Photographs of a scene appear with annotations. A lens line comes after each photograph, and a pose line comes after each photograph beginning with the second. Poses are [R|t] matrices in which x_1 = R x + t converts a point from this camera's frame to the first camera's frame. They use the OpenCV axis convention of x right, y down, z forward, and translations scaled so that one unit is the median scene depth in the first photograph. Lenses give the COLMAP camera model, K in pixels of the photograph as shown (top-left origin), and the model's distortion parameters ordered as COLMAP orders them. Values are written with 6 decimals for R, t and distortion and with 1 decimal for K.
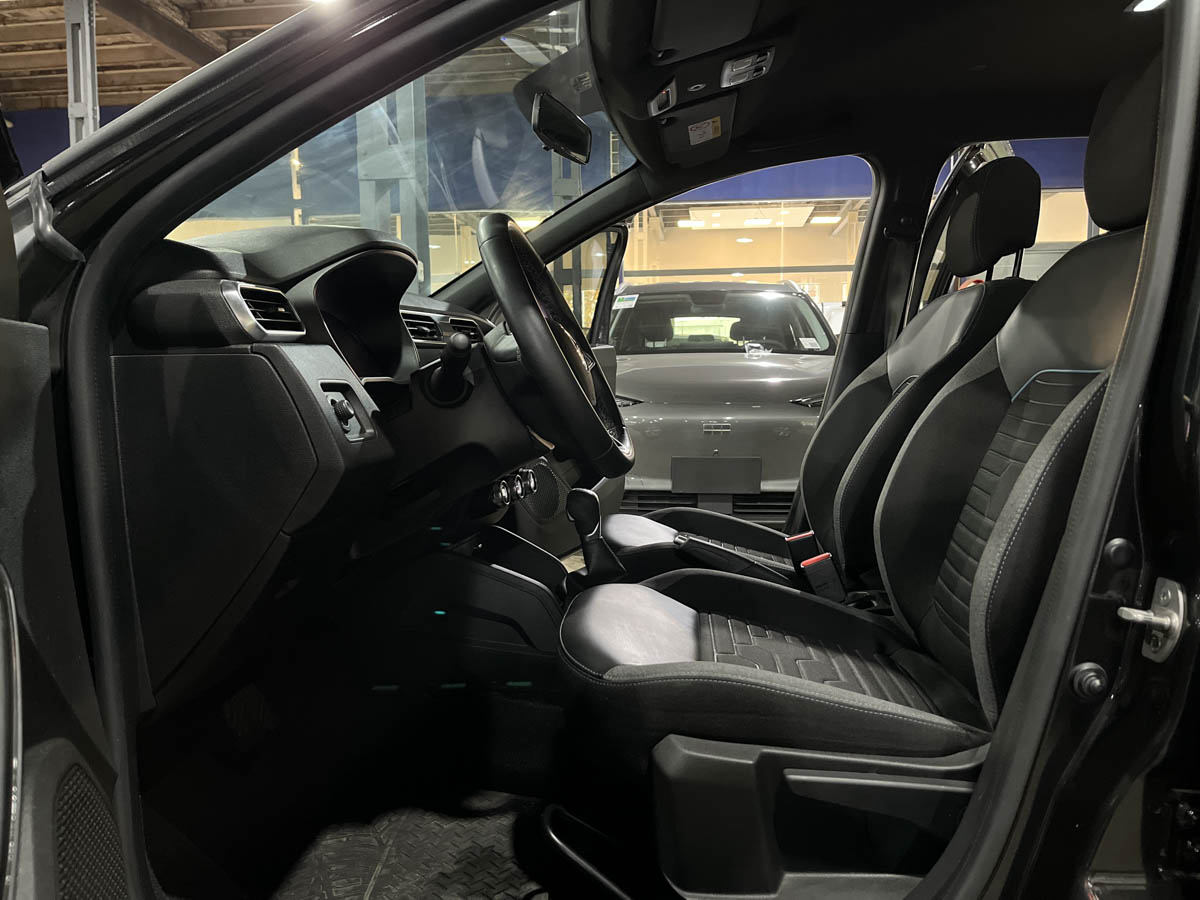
lens RADIAL K [[916.8, 0, 600.3], [0, 916.8, 446.5], [0, 0, 1]] dist [0.068177, -0.099753]
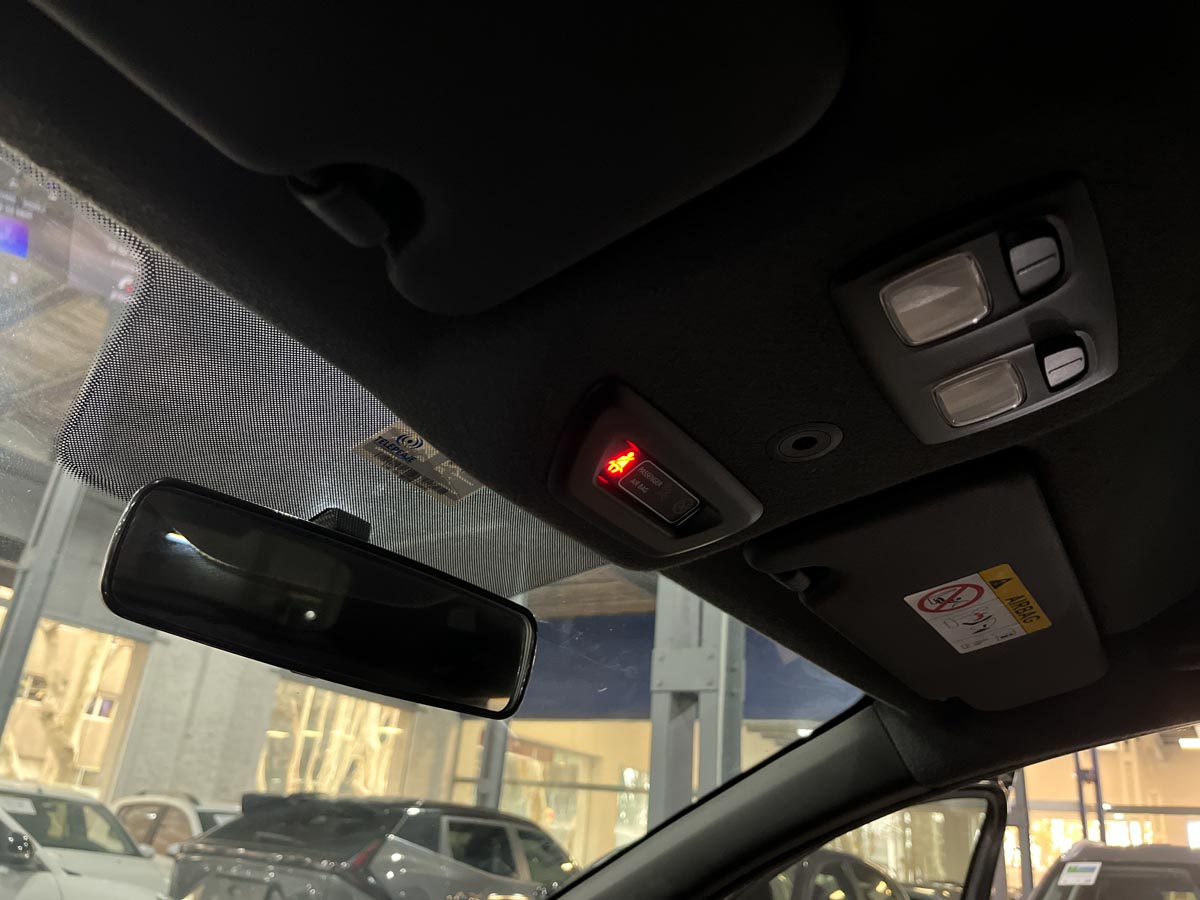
lens RADIAL K [[916.8, 0, 604.6], [0, 916.8, 452.6], [0, 0, 1]] dist [0.068177, -0.099753]
pose [[0.894543, -0.091978, -0.437417, 0.060534], [-0.138523, 0.873373, -0.466937, -0.092256], [0.424976, 0.478288, 0.768529, 0.279889]]
